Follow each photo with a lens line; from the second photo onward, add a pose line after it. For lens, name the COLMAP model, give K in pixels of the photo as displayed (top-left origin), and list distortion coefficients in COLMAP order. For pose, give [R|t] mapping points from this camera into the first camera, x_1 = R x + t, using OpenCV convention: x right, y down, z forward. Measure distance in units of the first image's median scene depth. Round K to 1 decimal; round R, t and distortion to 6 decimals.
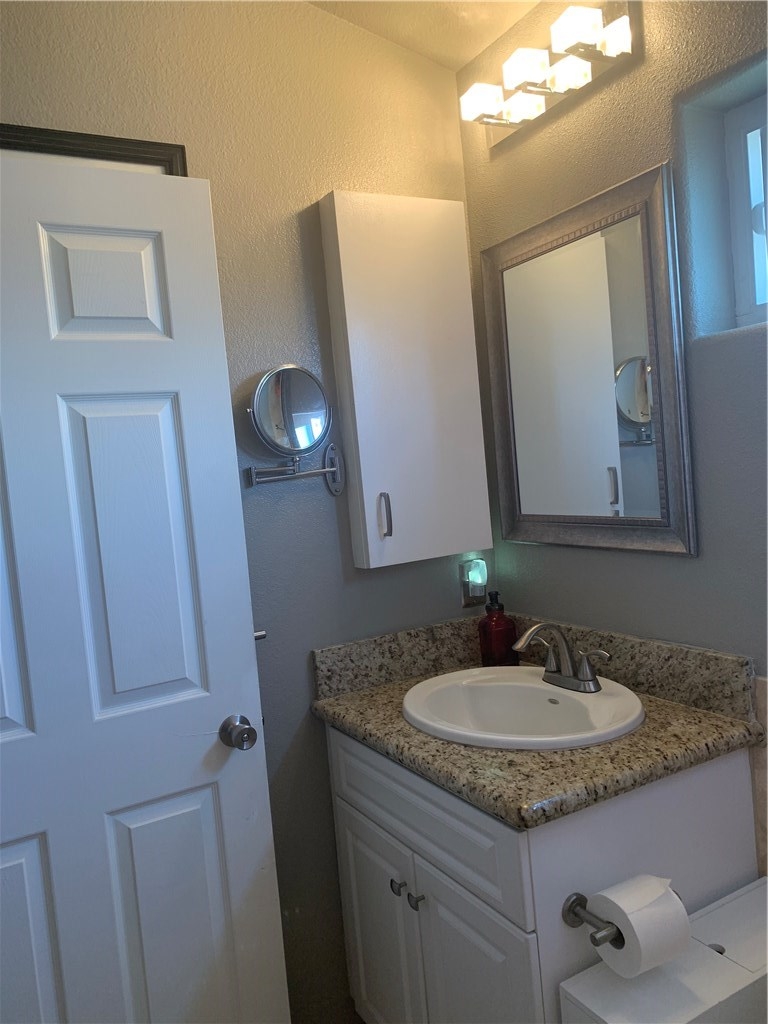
lens RADIAL K [[779.4, 0, 380.3], [0, 779.4, 509.7], [0, 0, 1]] dist [0.053937, -0.053217]
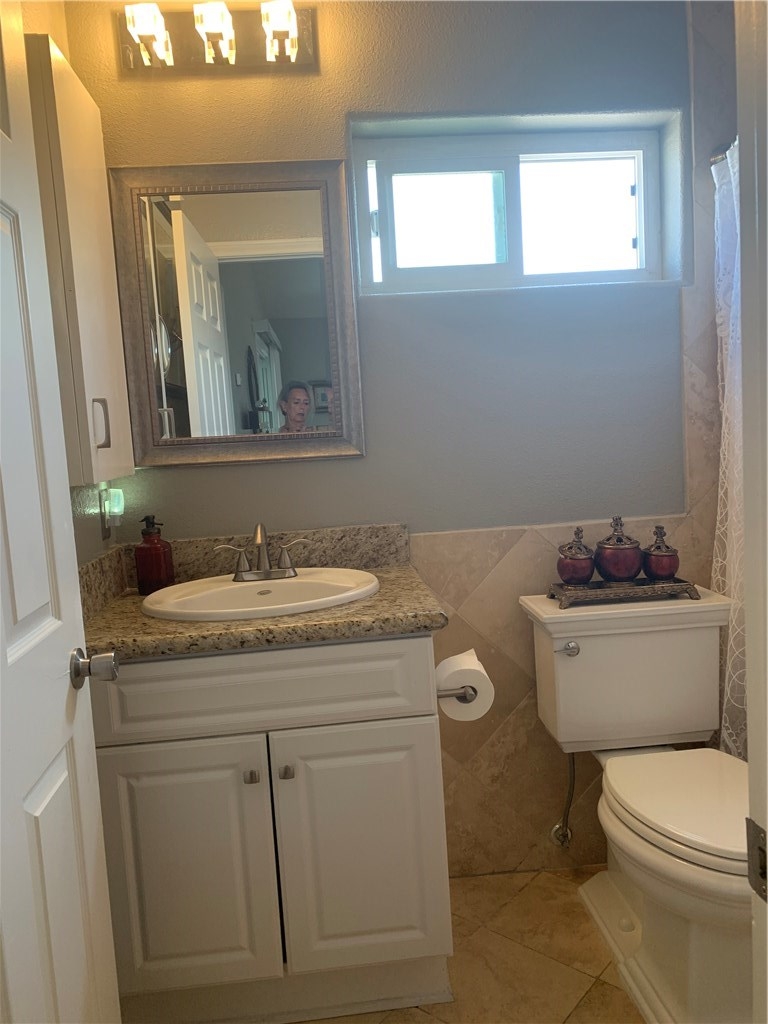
lens RADIAL K [[779.4, 0, 384.1], [0, 779.4, 512.4], [0, 0, 1]] dist [0.053937, -0.053217]
pose [[0.417609, -0.032870, 0.908032, -0.750985], [0.072573, 0.997359, 0.002727, 0.142322], [-0.905724, 0.064760, 0.418891, 0.373838]]
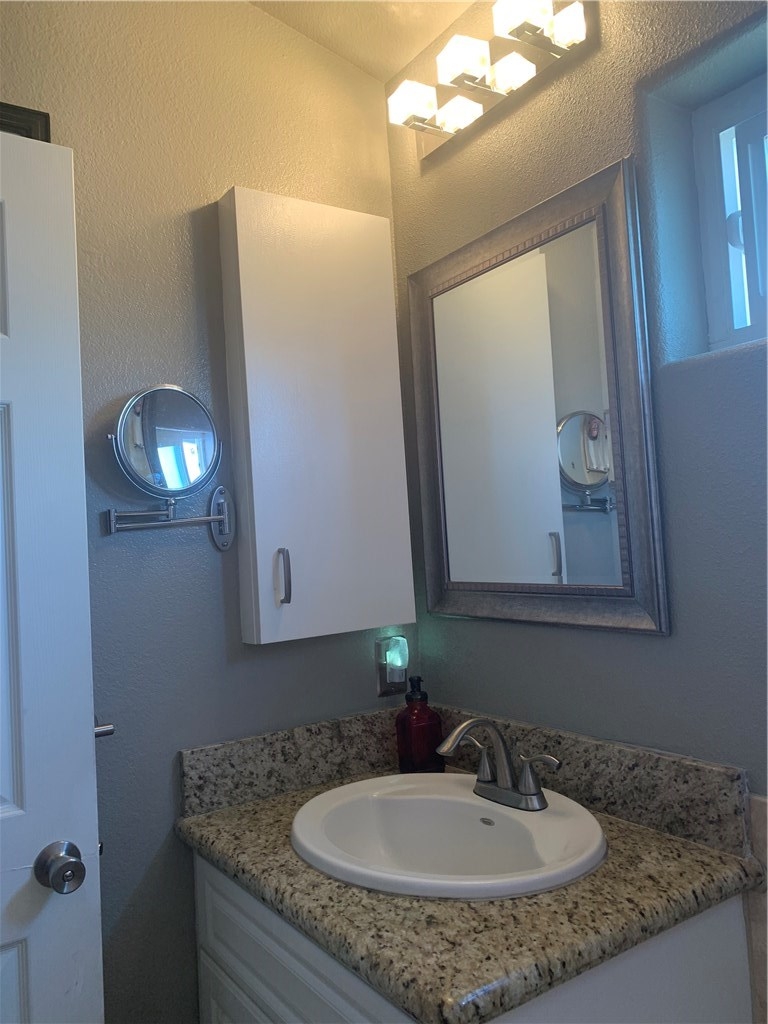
lens RADIAL K [[779.4, 0, 376.8], [0, 779.4, 509.8], [0, 0, 1]] dist [0.053937, -0.053217]
pose [[0.995950, 0.035801, 0.082475, 0.037823], [-0.026538, 0.993490, -0.110786, 0.027534], [-0.085904, 0.108148, 0.990416, 0.211440]]
